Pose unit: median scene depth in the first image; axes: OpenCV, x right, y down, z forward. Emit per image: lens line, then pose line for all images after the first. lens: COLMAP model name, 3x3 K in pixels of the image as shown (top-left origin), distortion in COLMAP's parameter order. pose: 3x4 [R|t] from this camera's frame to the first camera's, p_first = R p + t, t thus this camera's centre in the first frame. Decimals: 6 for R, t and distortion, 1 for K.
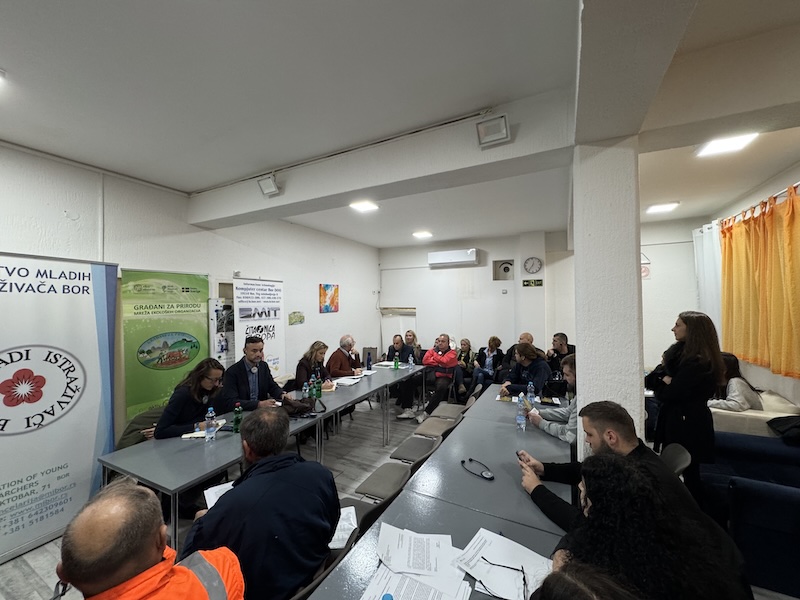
lens RADIAL K [[314.3, 0, 400.0], [0, 314.3, 300.0], [0, 0, 1]] dist [-0.009699, 0.000187]
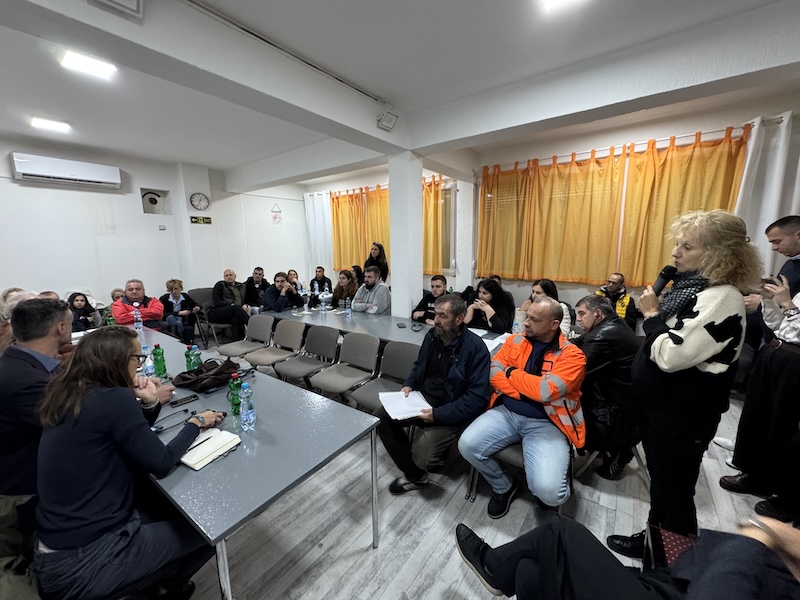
lens RADIAL K [[314.3, 0, 400.0], [0, 314.3, 300.0], [0, 0, 1]] dist [-0.009699, 0.000187]
pose [[0.164370, -0.168502, 0.971900, -0.455610], [-0.000094, 0.985299, 0.170840, 0.023665], [-0.986399, -0.028172, 0.161938, 0.225426]]
